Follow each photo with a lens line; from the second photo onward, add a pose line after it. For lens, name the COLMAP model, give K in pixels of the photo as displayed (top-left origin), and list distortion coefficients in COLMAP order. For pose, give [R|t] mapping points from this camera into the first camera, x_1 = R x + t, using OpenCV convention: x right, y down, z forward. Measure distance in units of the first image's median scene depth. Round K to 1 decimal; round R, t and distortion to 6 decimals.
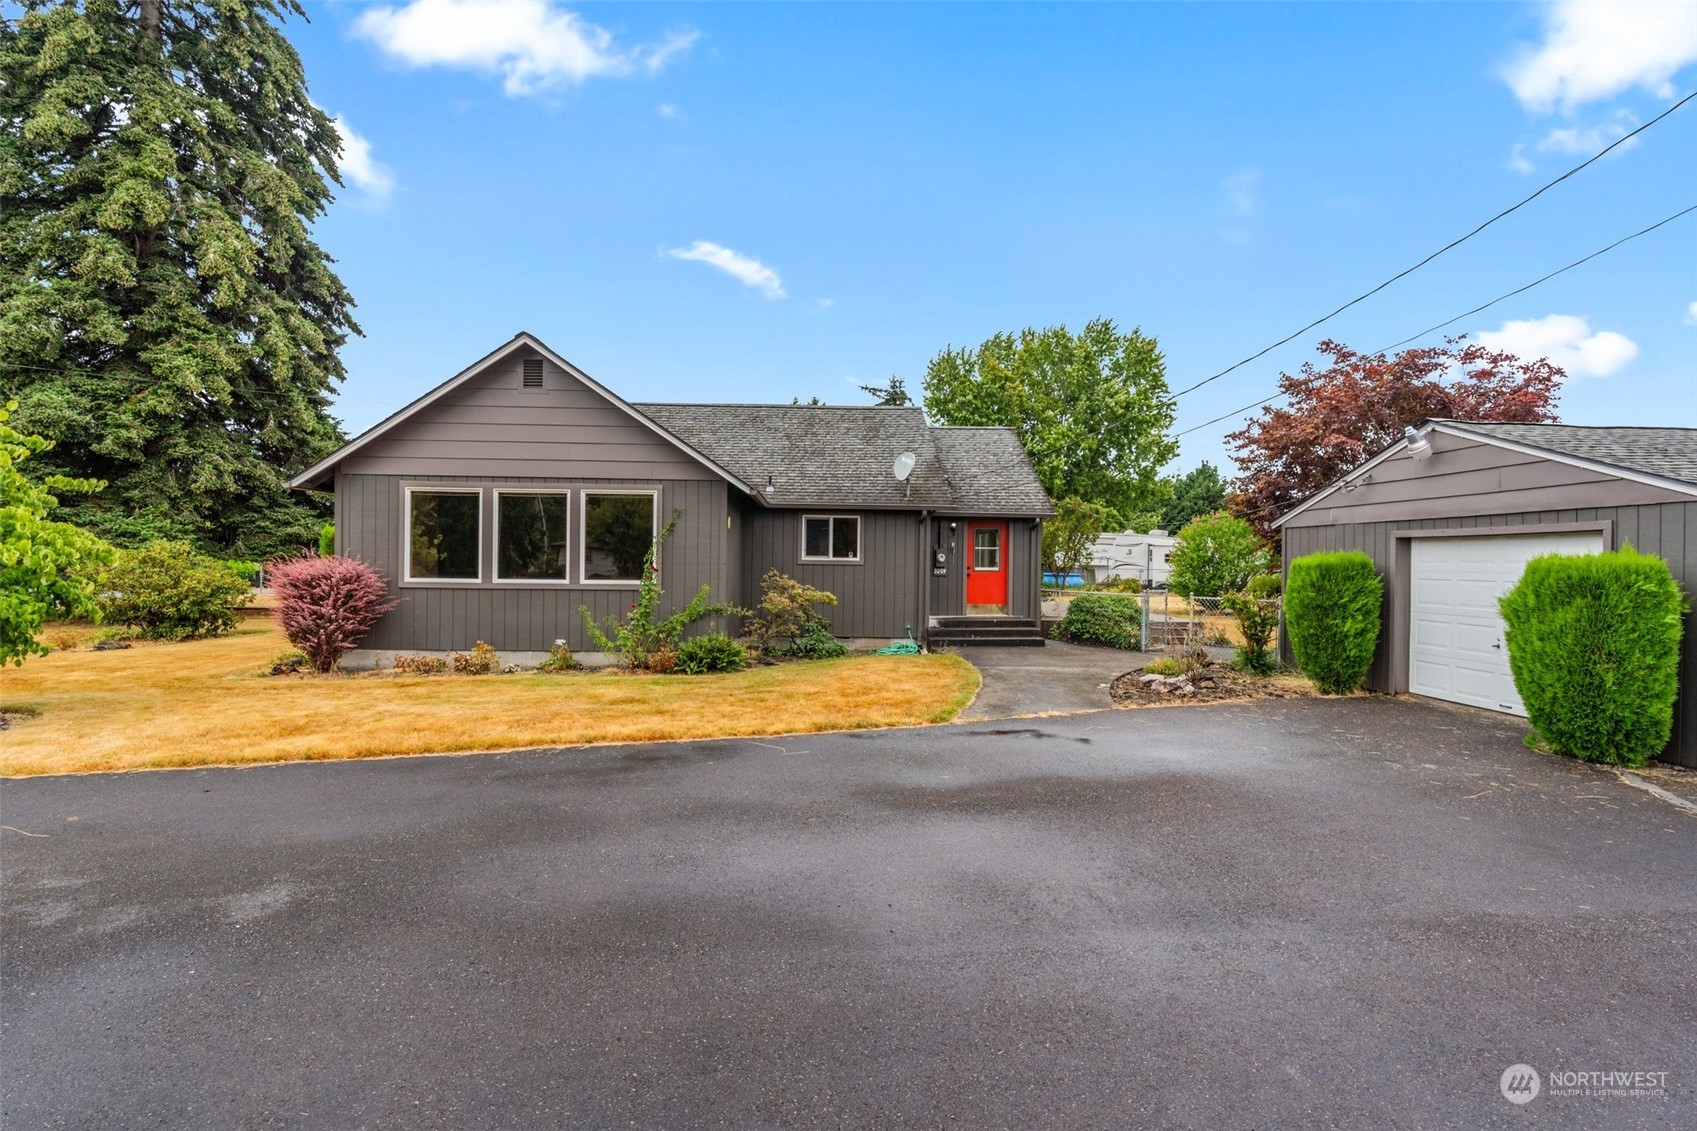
lens RADIAL K [[818.0, 0, 846.0], [0, 818.0, 562.7], [0, 0, 1]] dist [-0.000205, 0.001144]
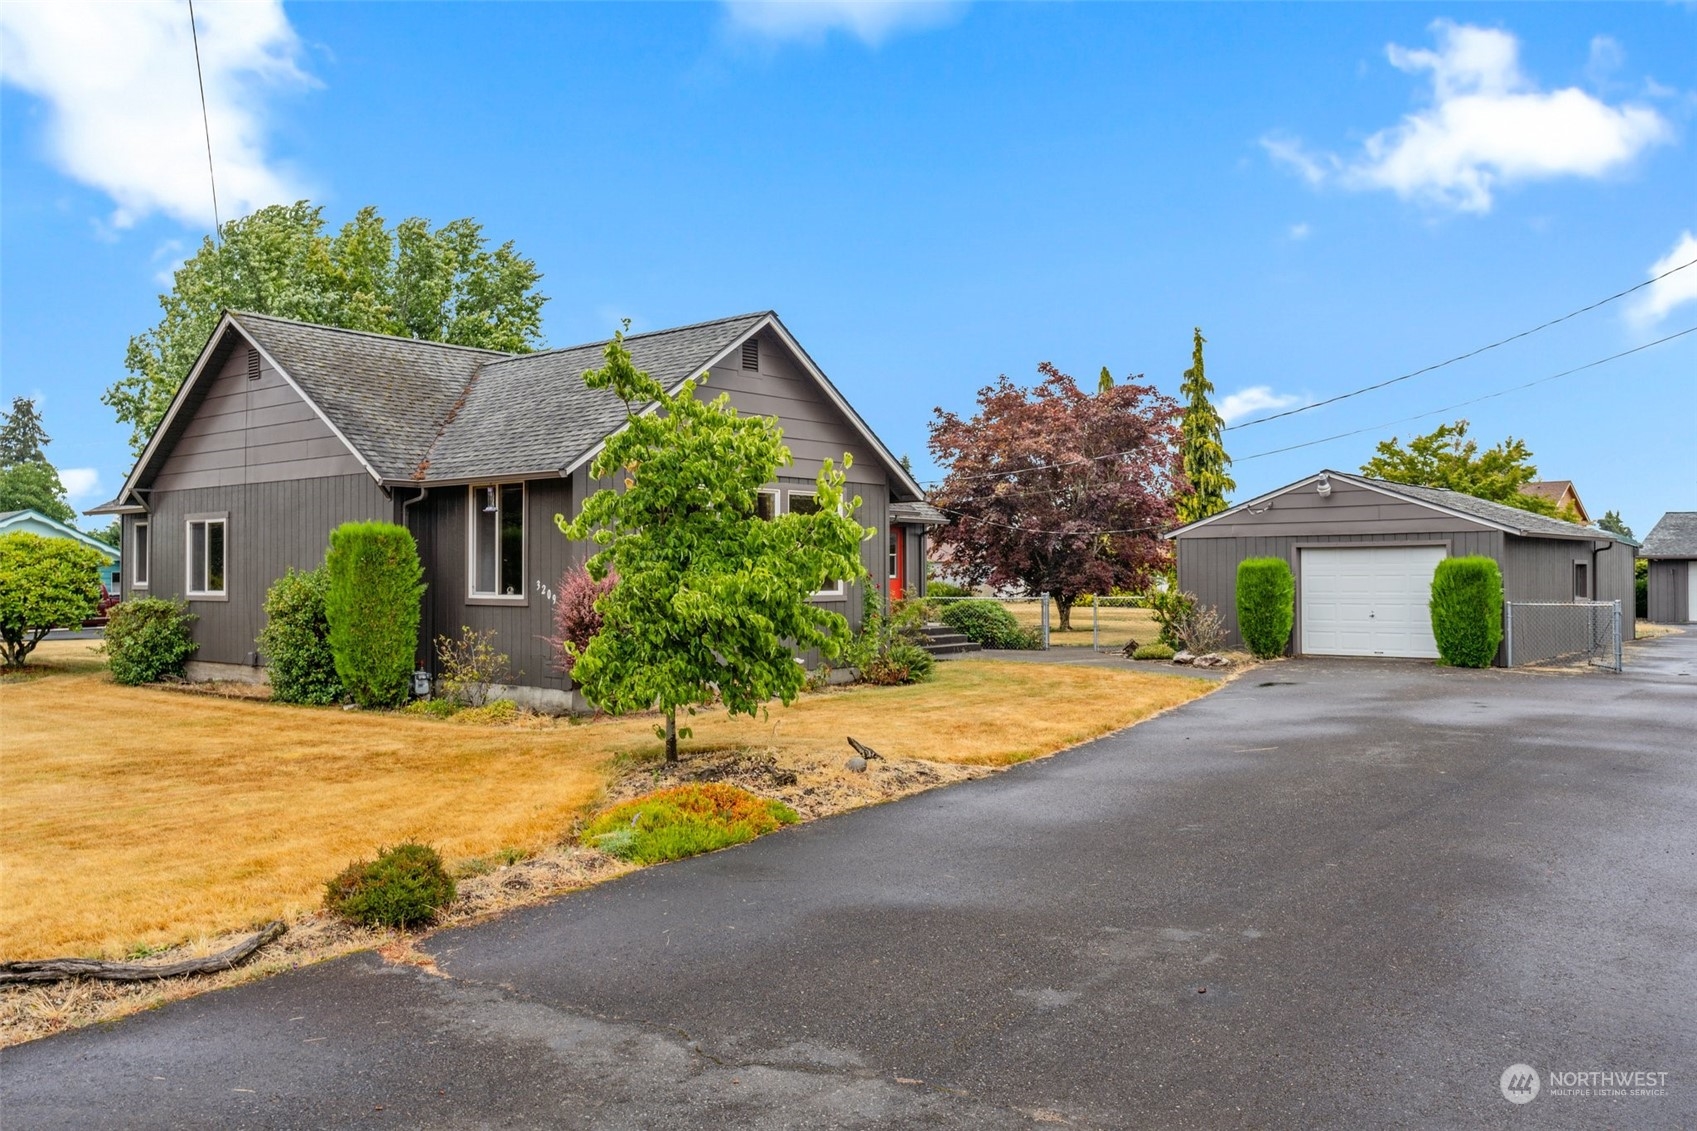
lens RADIAL K [[1378.9, 0, 853.1], [0, 1378.9, 565.8], [0, 0, 1]] dist [0.003501, 0.004850]
pose [[0.683720, -0.006824, 0.729712, -1.093202], [0.013113, 0.999910, -0.002936, -0.001127], [-0.729627, 0.011576, 0.683748, -0.064017]]
